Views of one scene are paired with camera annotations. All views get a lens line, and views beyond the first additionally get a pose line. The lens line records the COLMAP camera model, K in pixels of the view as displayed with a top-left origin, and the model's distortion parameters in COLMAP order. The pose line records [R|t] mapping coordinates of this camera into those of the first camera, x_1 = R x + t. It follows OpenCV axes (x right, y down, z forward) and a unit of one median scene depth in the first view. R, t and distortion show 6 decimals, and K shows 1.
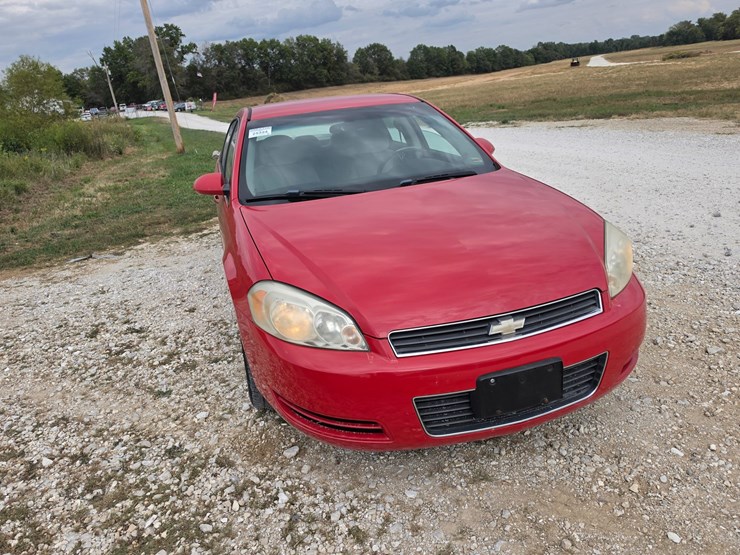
lens RADIAL K [[514.9, 0, 359.2], [0, 514.9, 288.0], [0, 0, 1]] dist [0.033887, -0.045338]
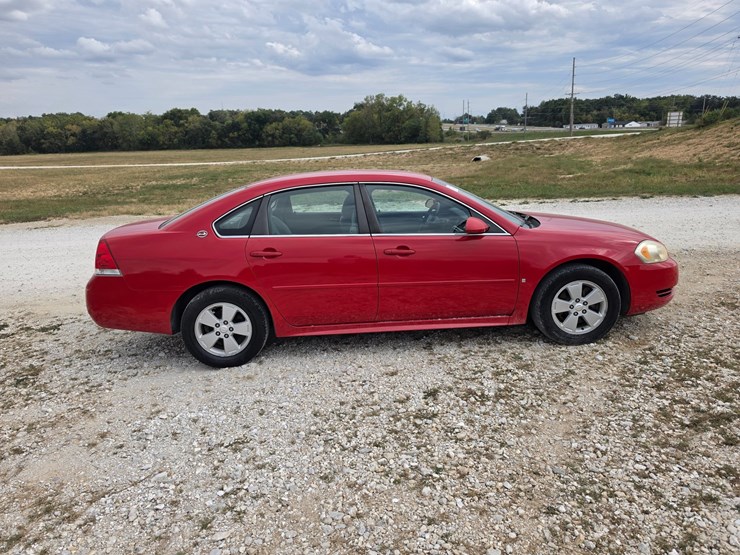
lens RADIAL K [[514.9, 0, 364.9], [0, 514.9, 275.0], [0, 0, 1]] dist [0.033887, -0.045338]
pose [[0.244100, -0.133338, 0.960539, -0.448857], [0.354206, 0.934325, 0.039686, -0.066680], [-0.902748, 0.330541, 0.275298, 0.267540]]
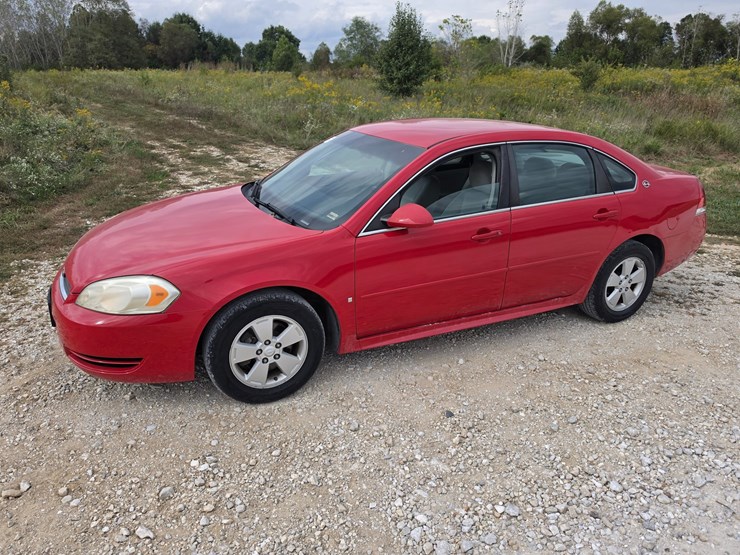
lens RADIAL K [[514.9, 0, 362.7], [0, 514.9, 273.8], [0, 0, 1]] dist [0.033887, -0.045338]
pose [[0.163551, 0.445363, -0.880286, 0.322187], [-0.375280, 0.853305, 0.361988, -0.149897], [0.912368, 0.271150, 0.306695, 0.224998]]
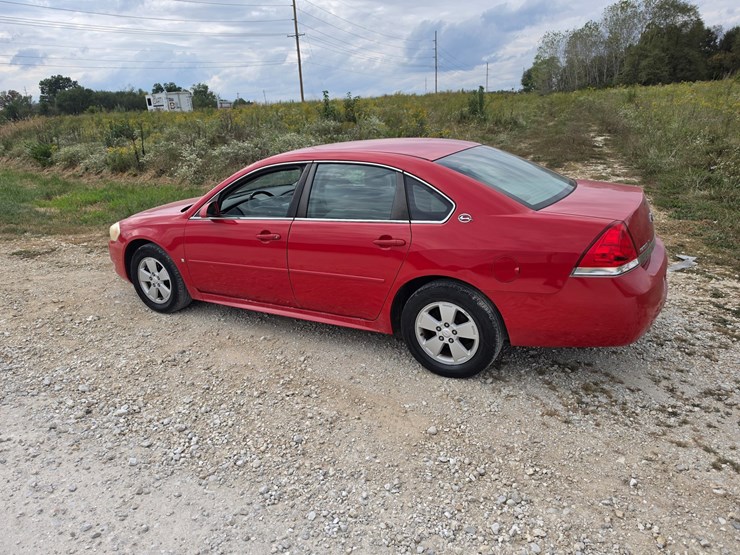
lens RADIAL K [[514.9, 0, 360.9], [0, 514.9, 275.3], [0, 0, 1]] dist [0.033887, -0.045338]
pose [[-0.706187, 0.351991, -0.614330, 0.245876], [-0.116561, 0.798031, 0.591236, -0.285521], [0.698365, 0.489130, -0.522531, 0.620058]]
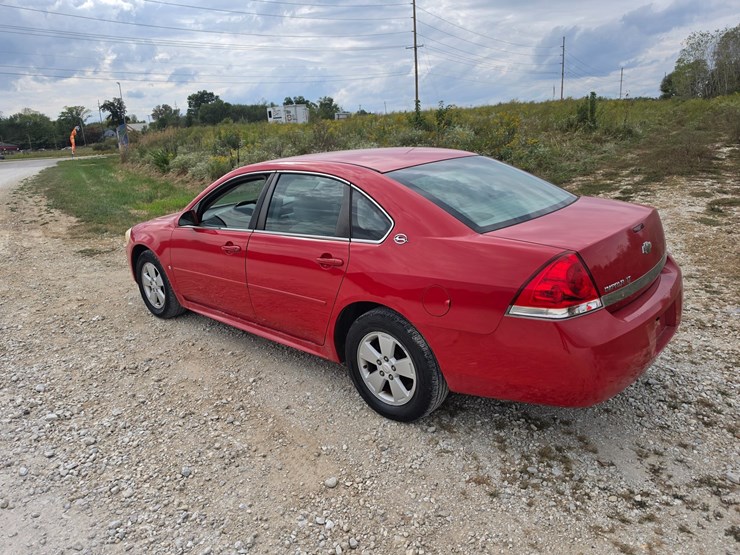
lens RADIAL K [[514.9, 0, 360.1], [0, 514.9, 269.4], [0, 0, 1]] dist [0.033887, -0.045338]
pose [[-0.841566, 0.291653, -0.454649, 0.150763], [-0.035404, 0.810108, 0.585210, -0.280976], [0.538993, 0.508589, -0.671434, 0.659488]]
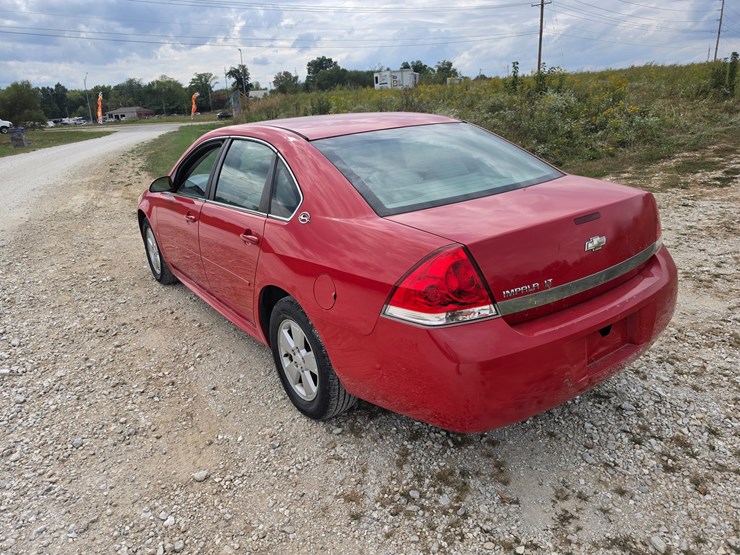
lens RADIAL K [[514.9, 0, 365.2], [0, 514.9, 286.5], [0, 0, 1]] dist [0.033887, -0.045338]
pose [[-0.929847, 0.264685, -0.255590, 0.054934], [0.035475, 0.755893, 0.653733, -0.267495], [0.366232, 0.598805, -0.712255, 0.678098]]
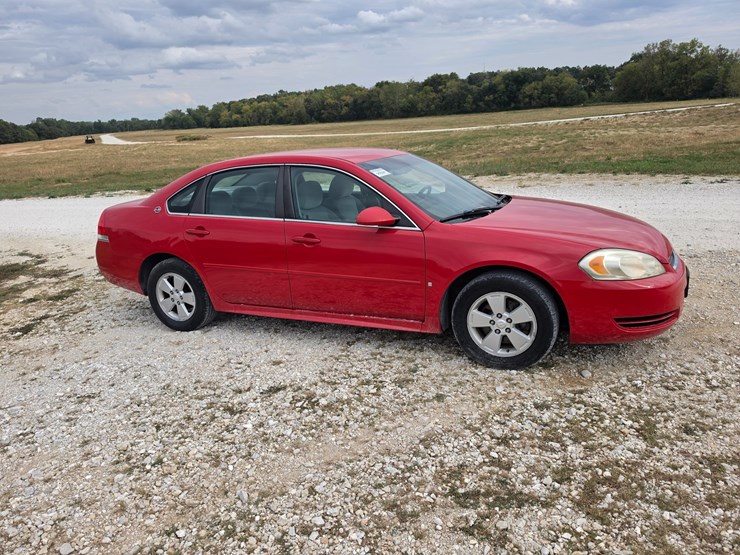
lens RADIAL K [[514.9, 0, 368.2], [0, 514.9, 287.1], [0, 0, 1]] dist [0.033887, -0.045338]
pose [[0.653511, -0.160557, 0.739692, -0.325937], [0.260632, 0.965215, -0.020757, -0.010020], [-0.710629, 0.206352, 0.672625, 0.084280]]
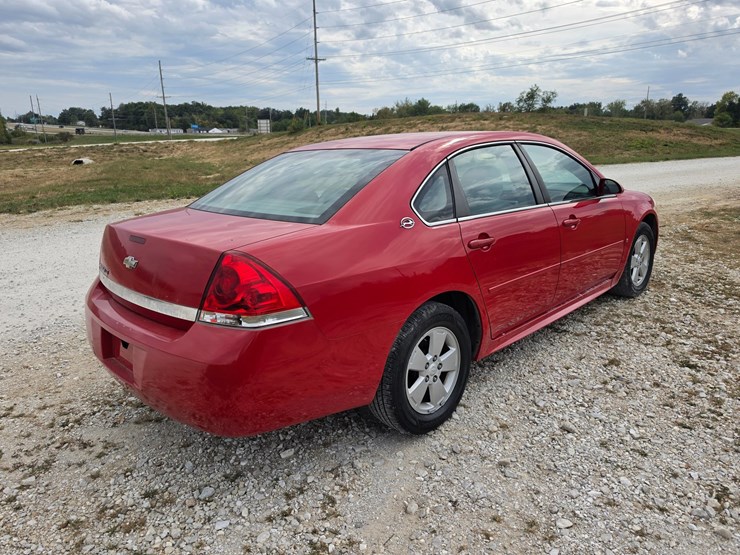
lens RADIAL K [[514.9, 0, 363.3], [0, 514.9, 275.1], [0, 0, 1]] dist [0.033887, -0.045338]
pose [[-0.470257, -0.105495, 0.876202, -0.309345], [0.383843, 0.869556, 0.310703, -0.175570], [-0.794684, 0.482434, -0.368421, 0.567724]]
